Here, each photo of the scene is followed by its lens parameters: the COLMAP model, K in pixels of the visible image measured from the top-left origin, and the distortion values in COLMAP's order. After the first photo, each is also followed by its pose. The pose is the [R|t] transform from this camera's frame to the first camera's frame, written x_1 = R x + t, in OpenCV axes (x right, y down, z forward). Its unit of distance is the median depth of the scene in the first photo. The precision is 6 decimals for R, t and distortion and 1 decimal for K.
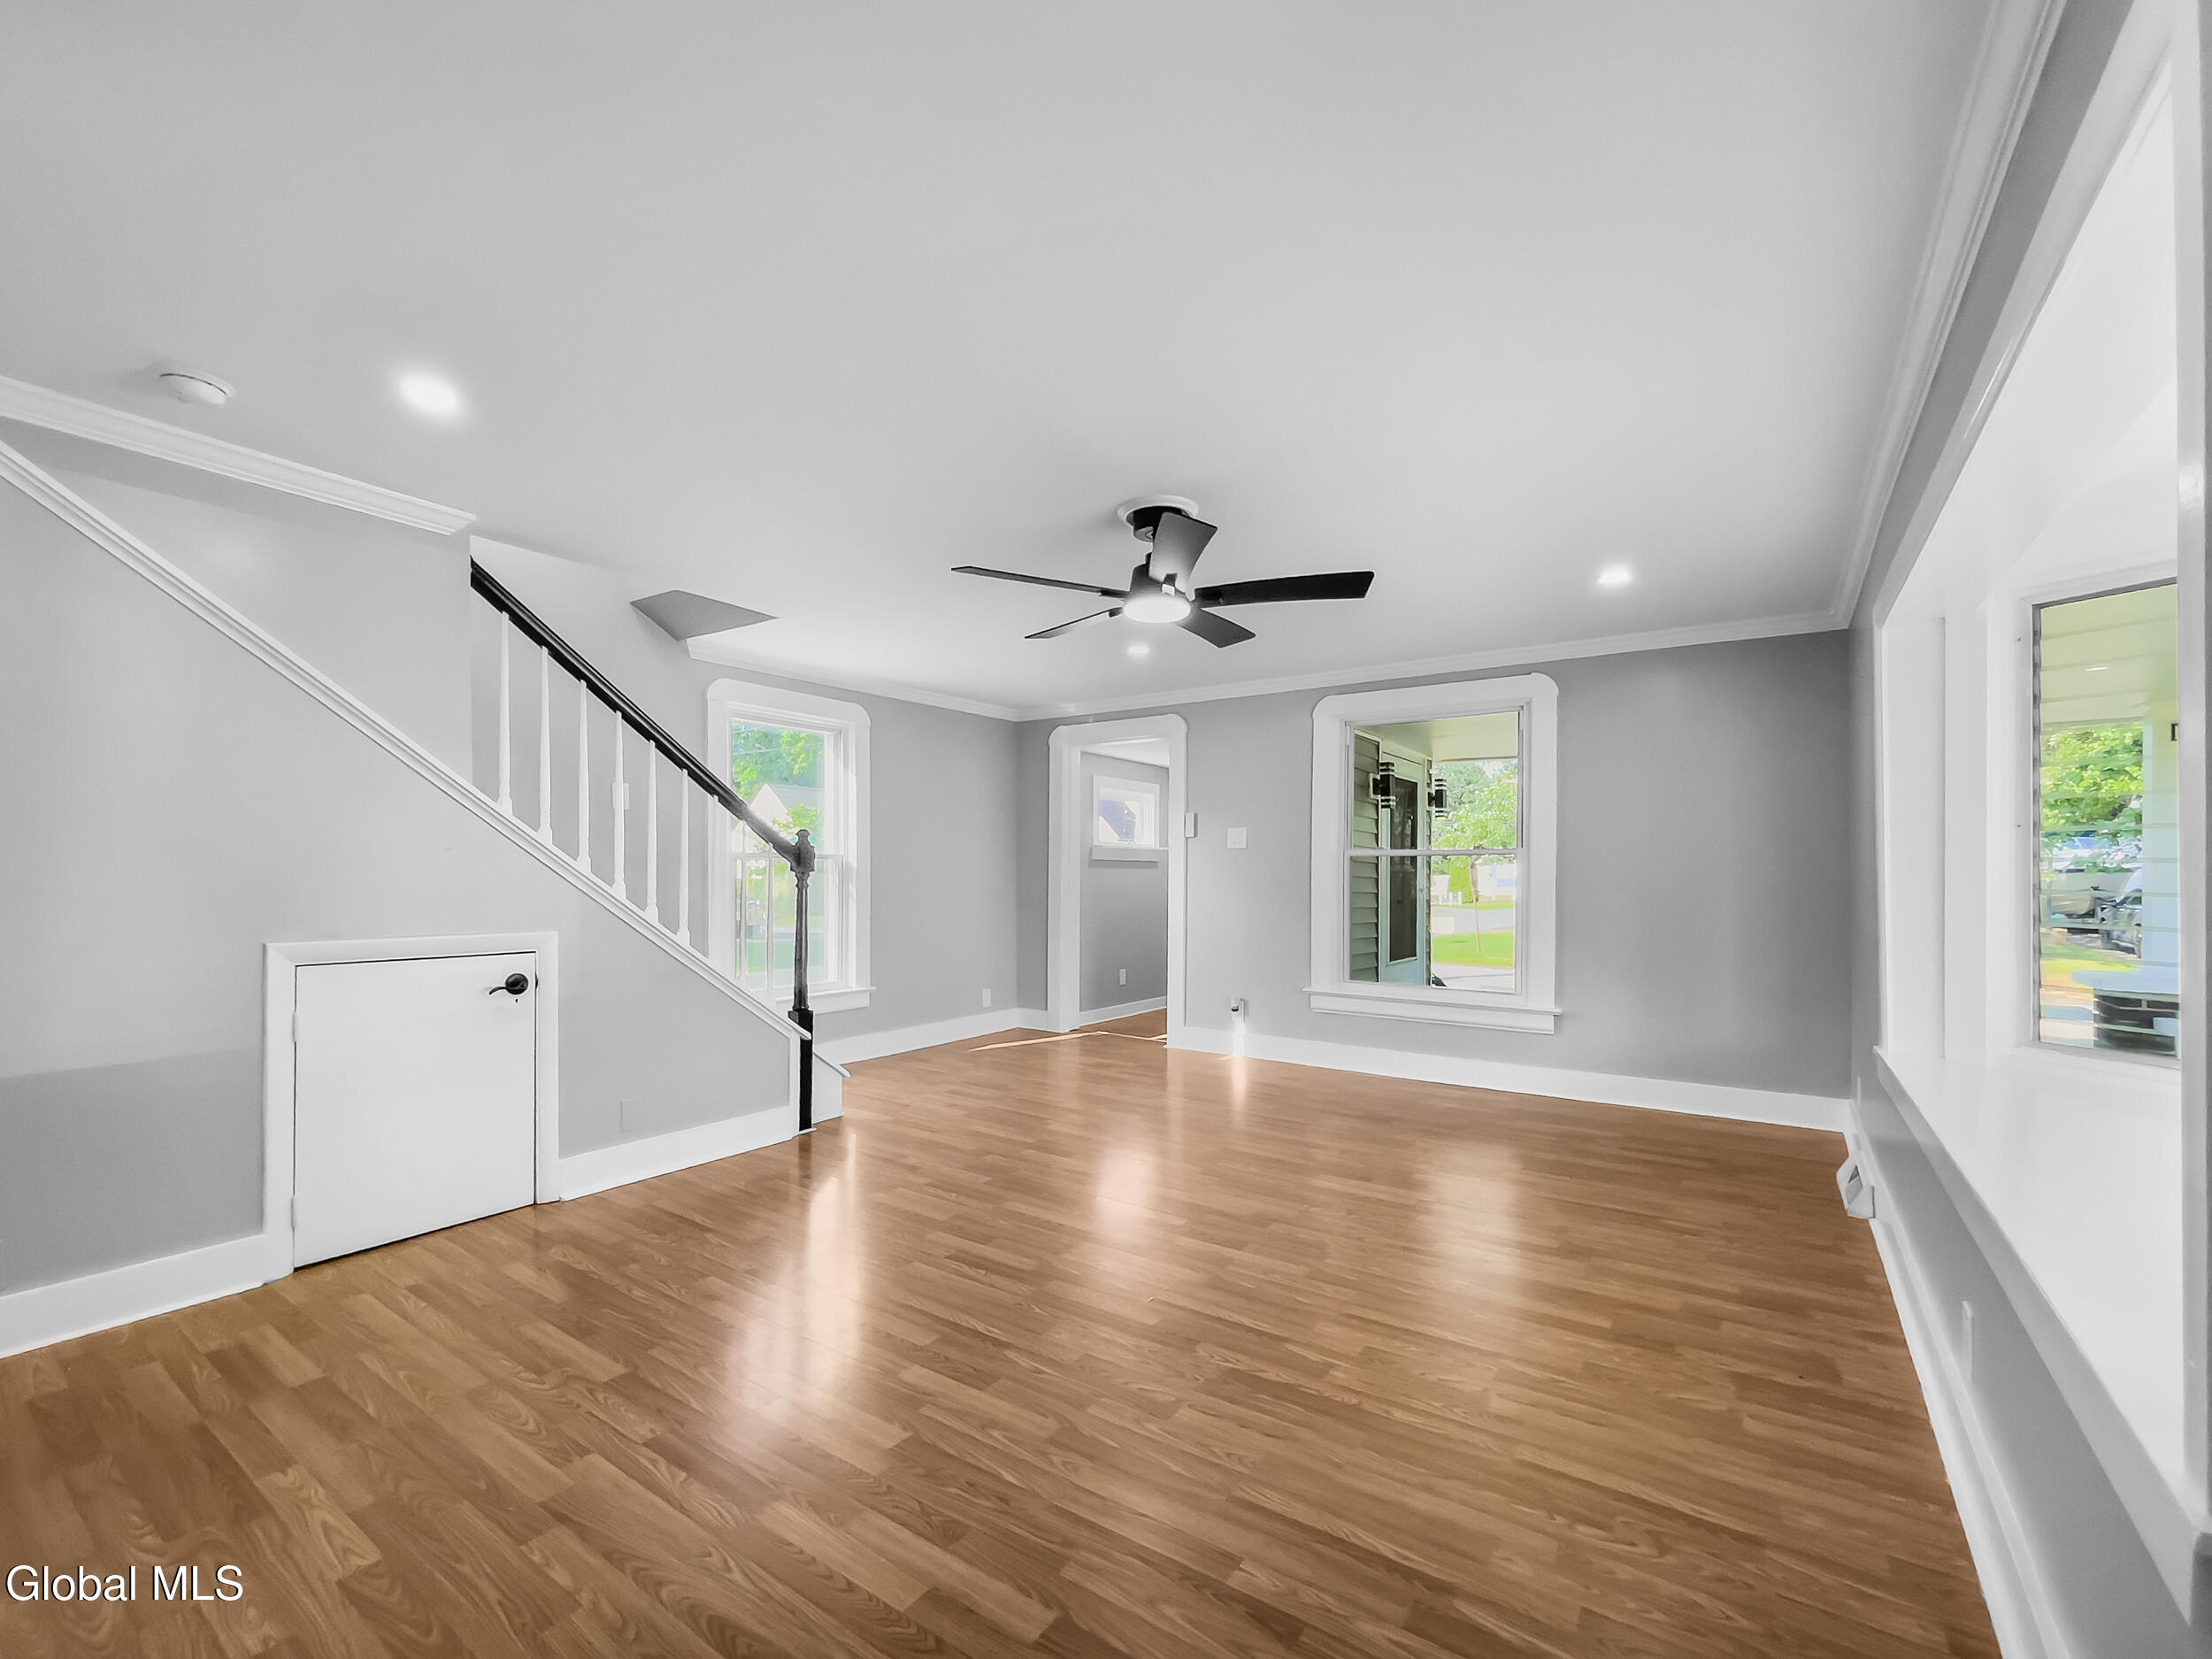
lens RADIAL K [[942.0, 0, 1067.6], [0, 942.0, 825.8], [0, 0, 1]] dist [-0.001619, -0.000232]
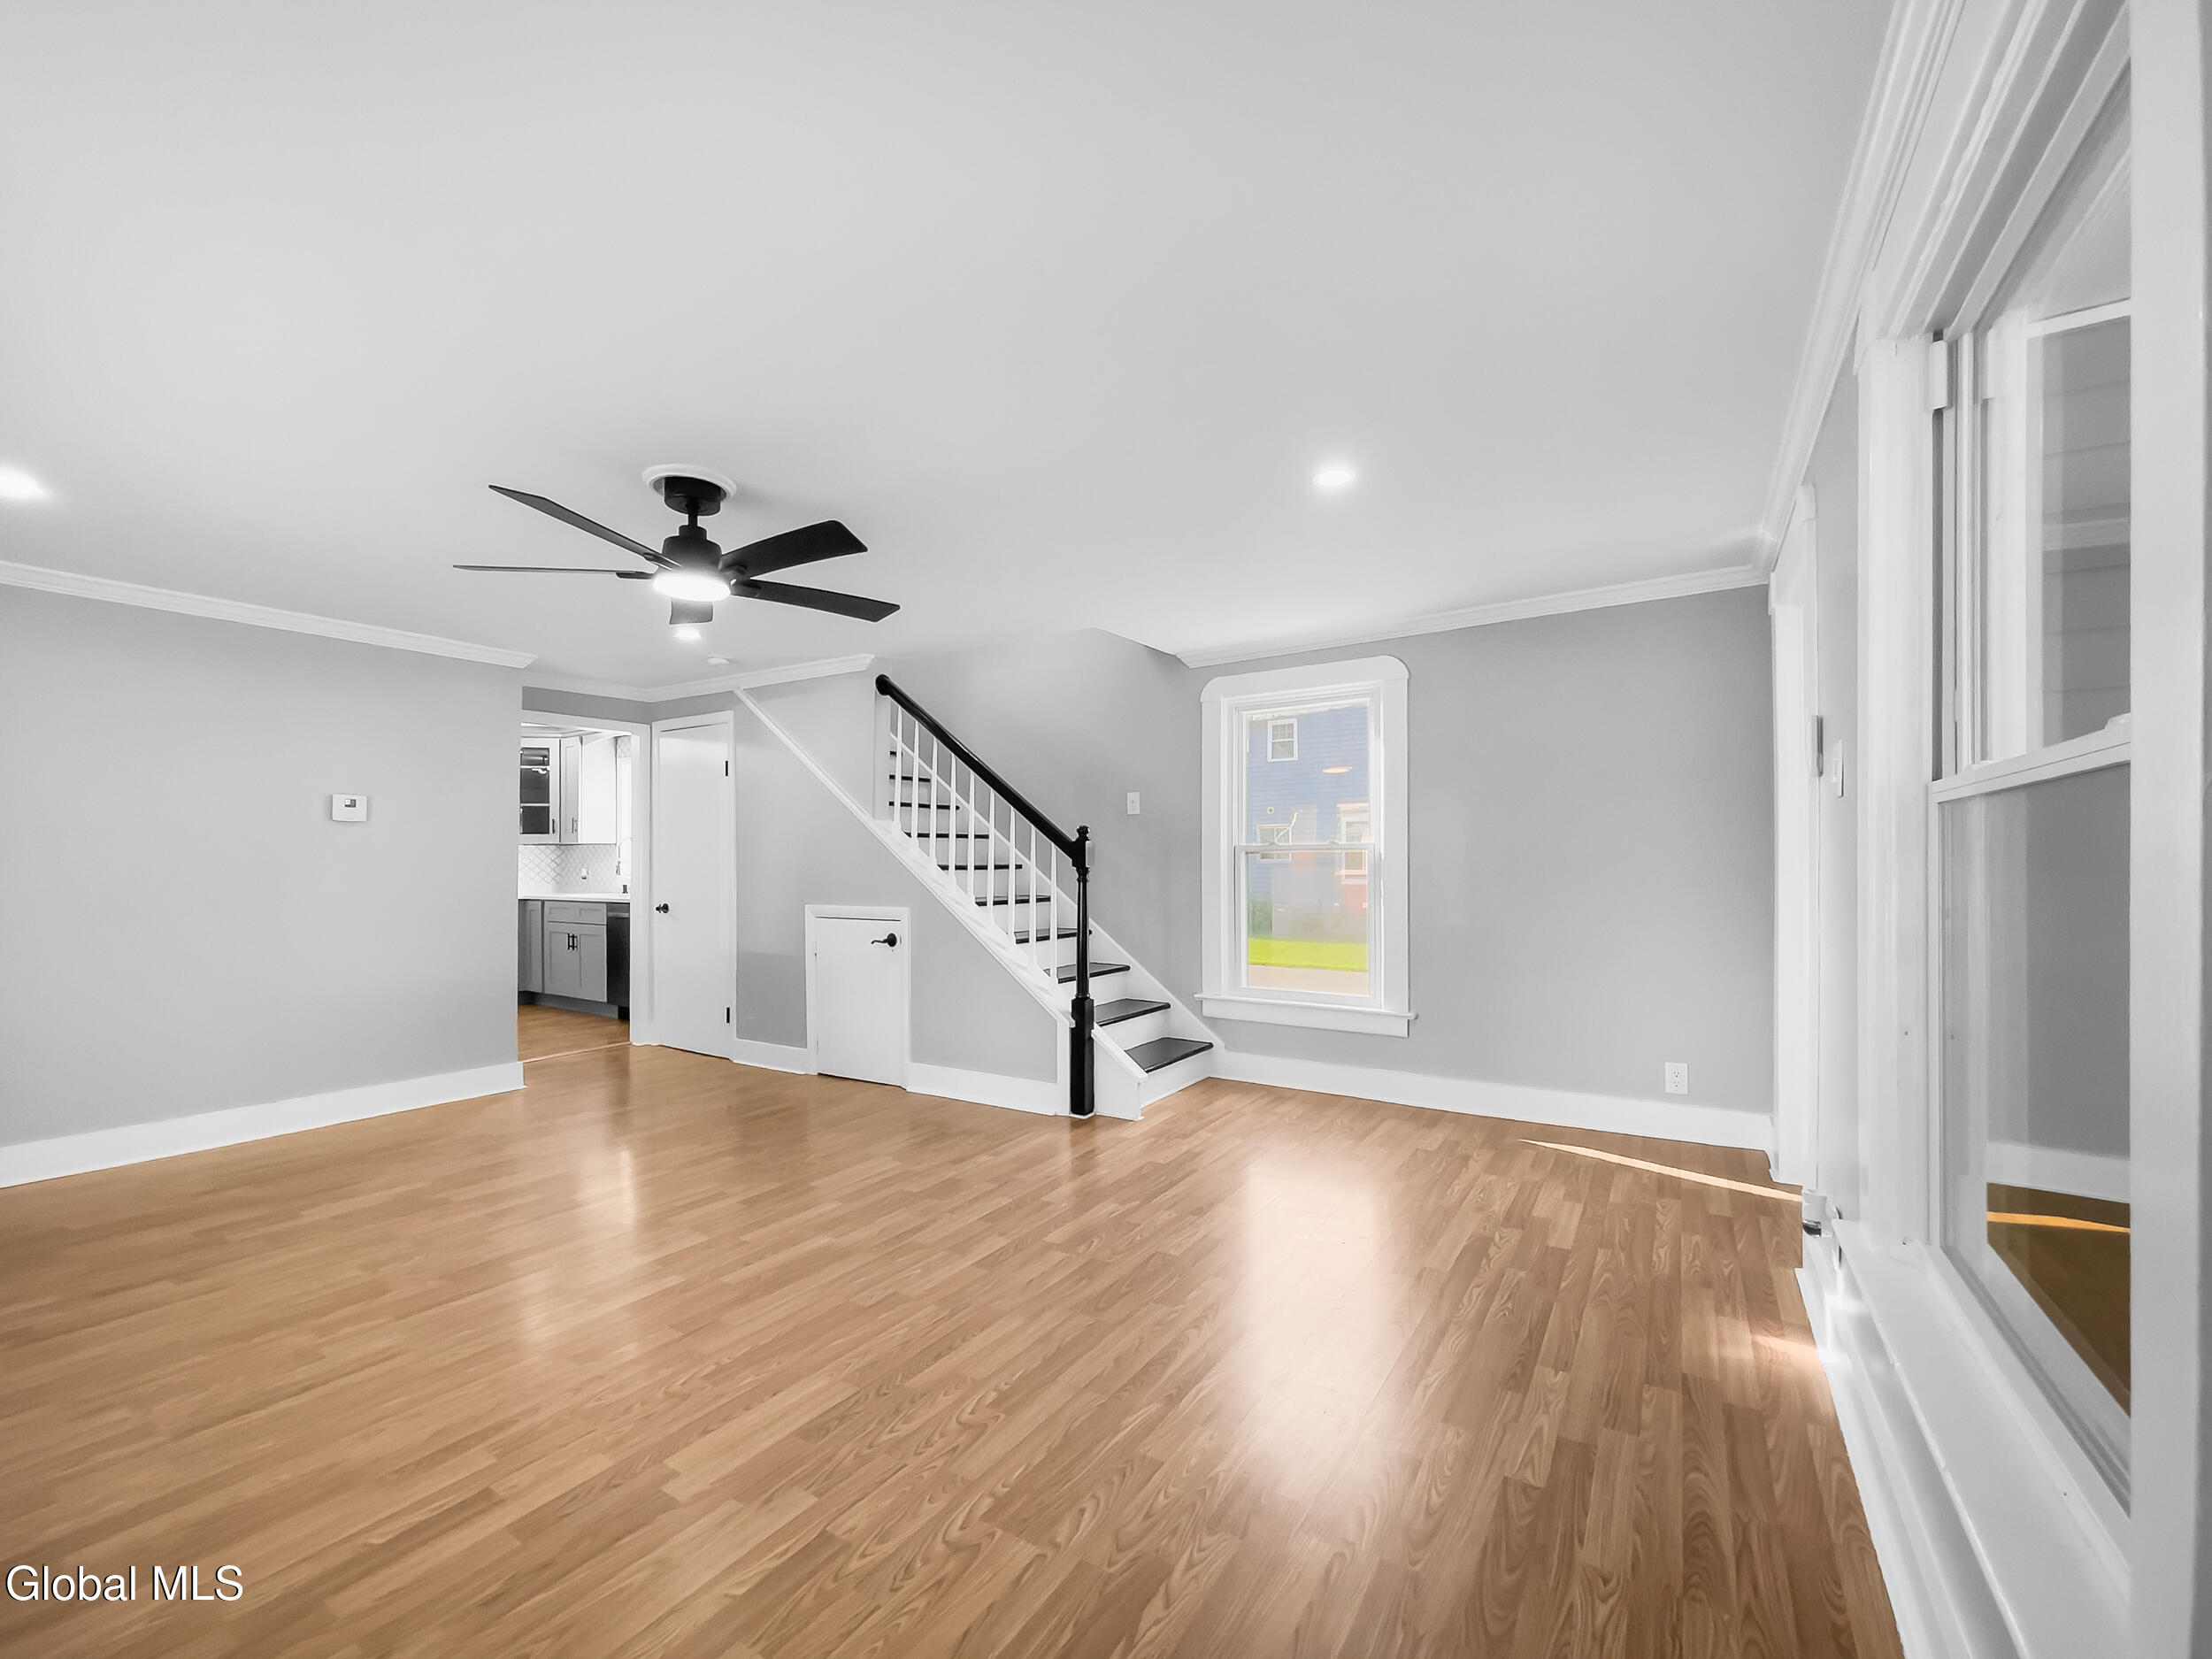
lens RADIAL K [[904.1, 0, 1098.9], [0, 904.1, 829.0], [0, 0, 1]] dist [-0.001094, 0.000238]
pose [[0.062544, -0.045904, -0.996986, 0.752461], [0.054705, 0.997598, -0.042501, 0.054001], [0.996542, -0.051882, 0.064905, 1.008280]]
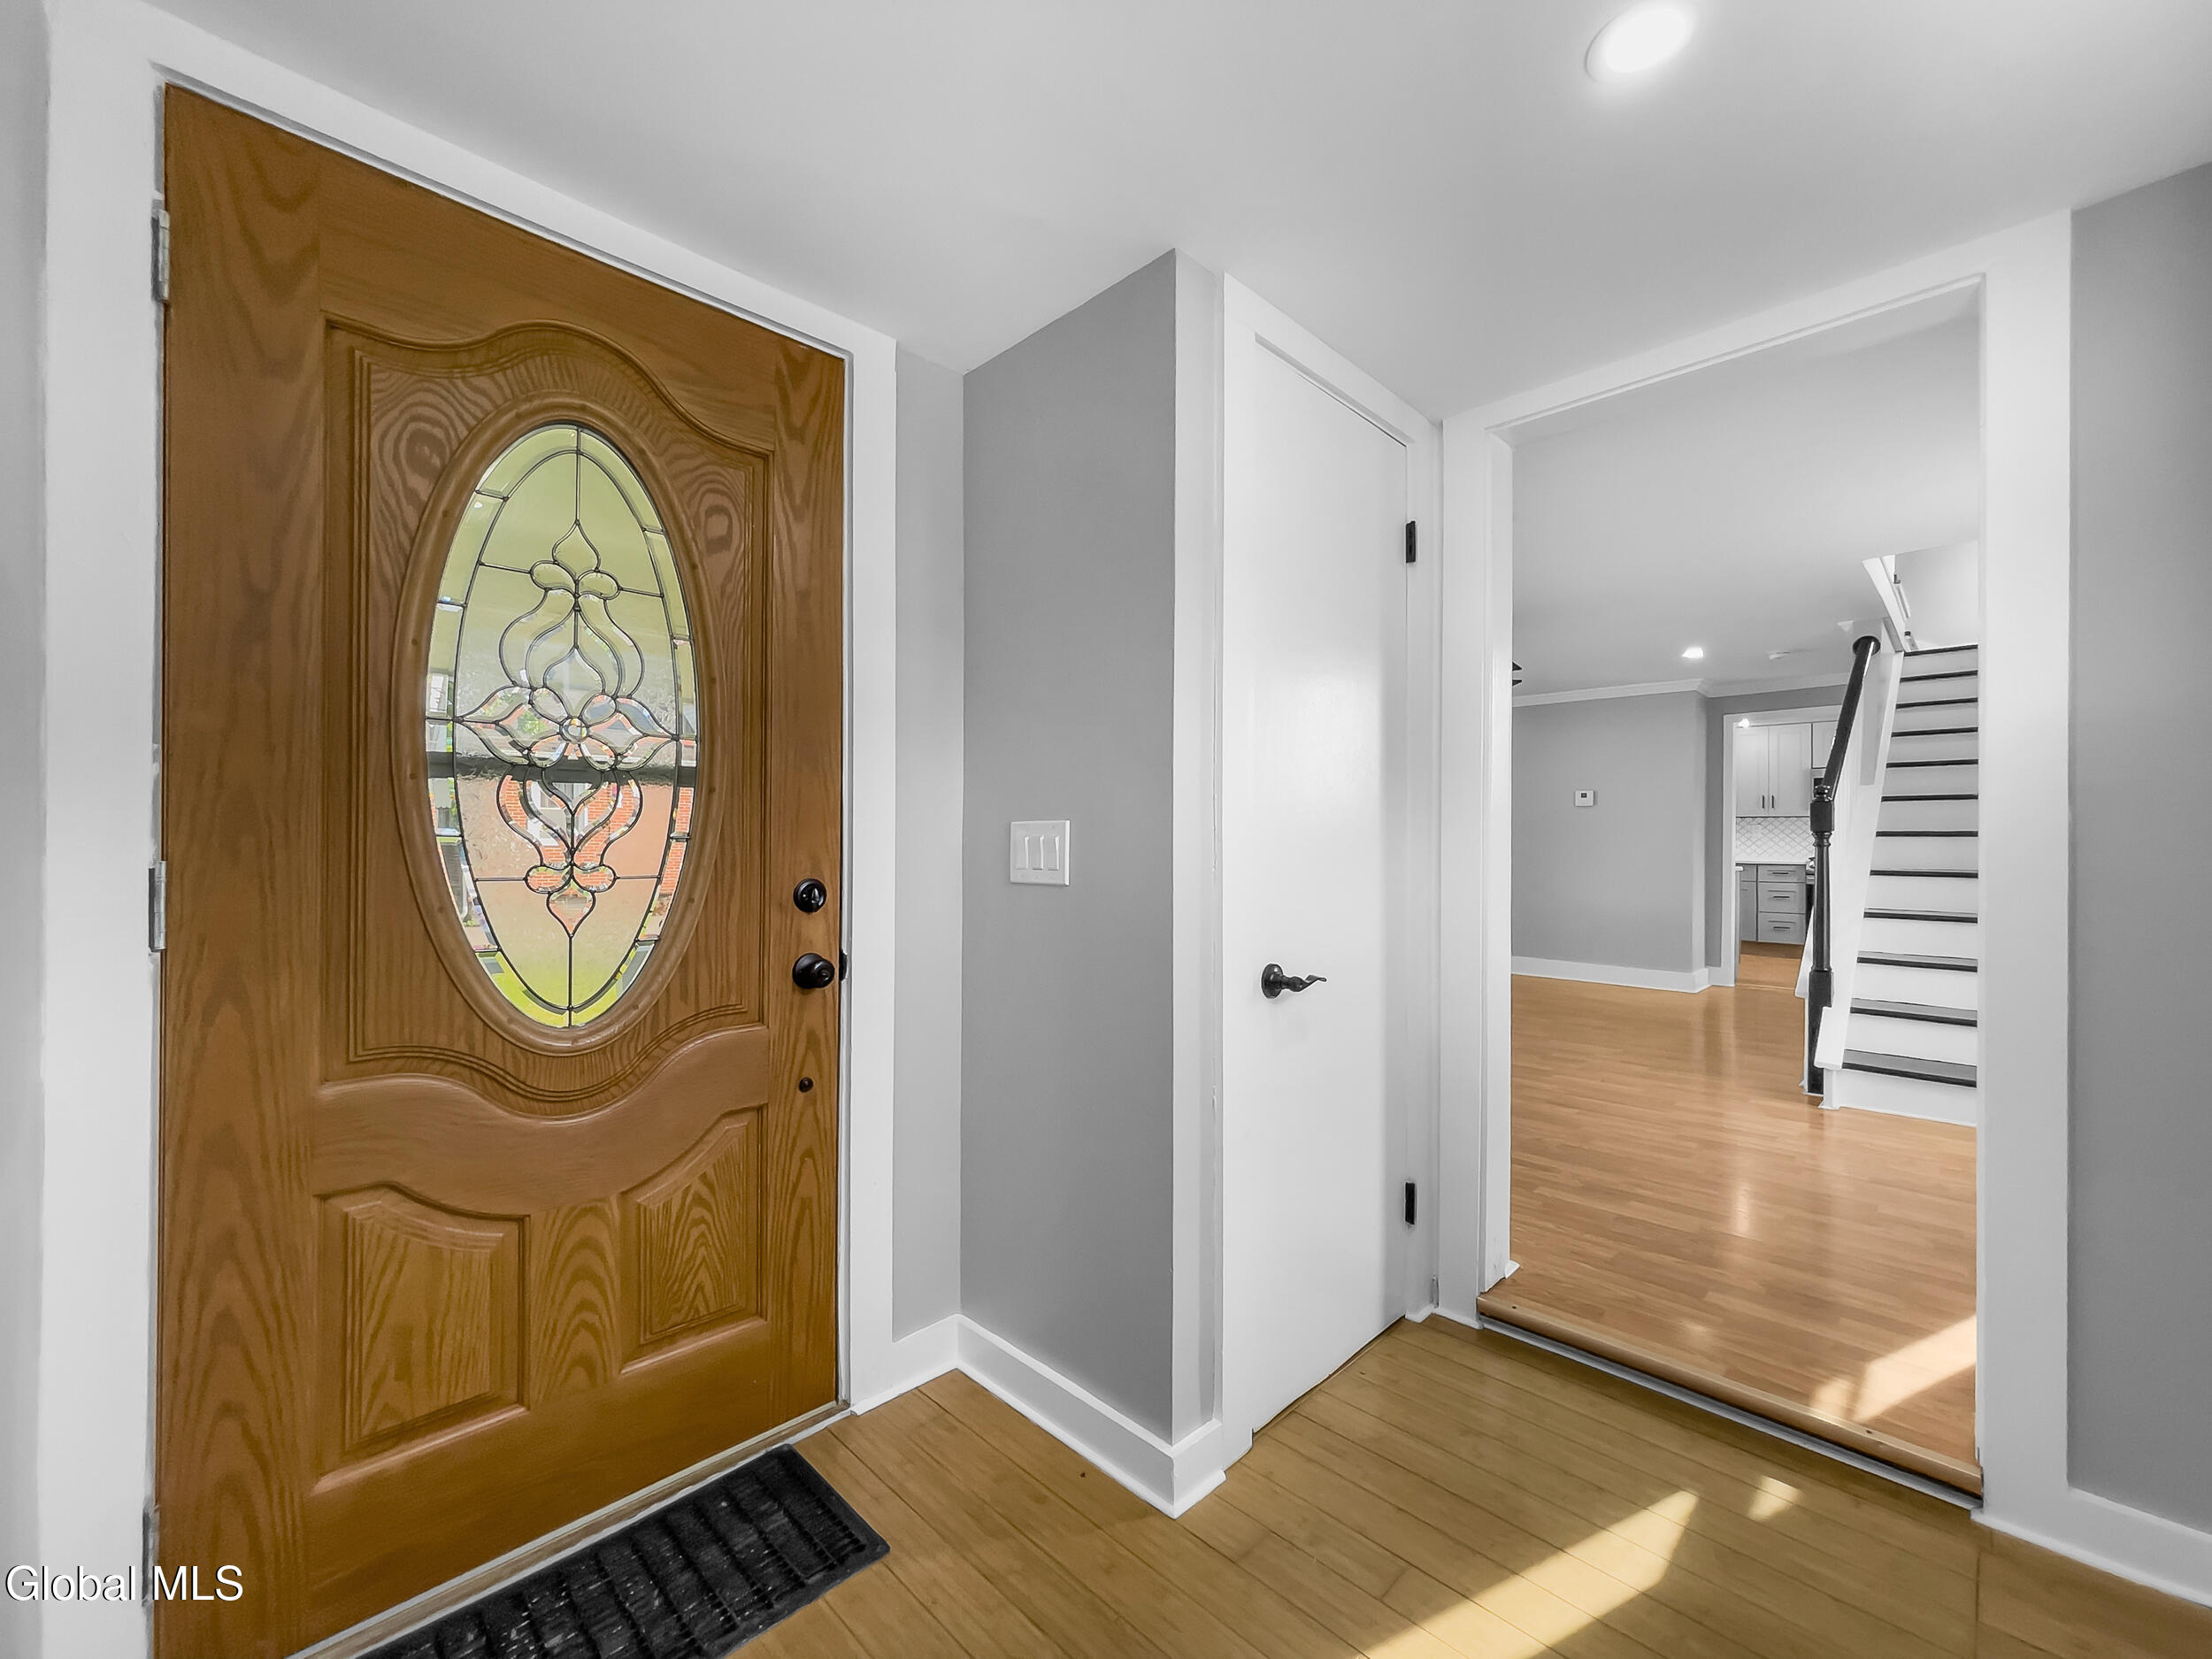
lens RADIAL K [[916.2, 0, 1115.0], [0, 916.2, 838.9], [0, 0, 1]] dist [-0.012680, 0.000146]
pose [[-0.991634, -0.012575, 0.128465, 0.332197], [-0.018807, 0.998698, -0.047414, 0.121177], [-0.127702, -0.049433, -0.990580, 2.116374]]
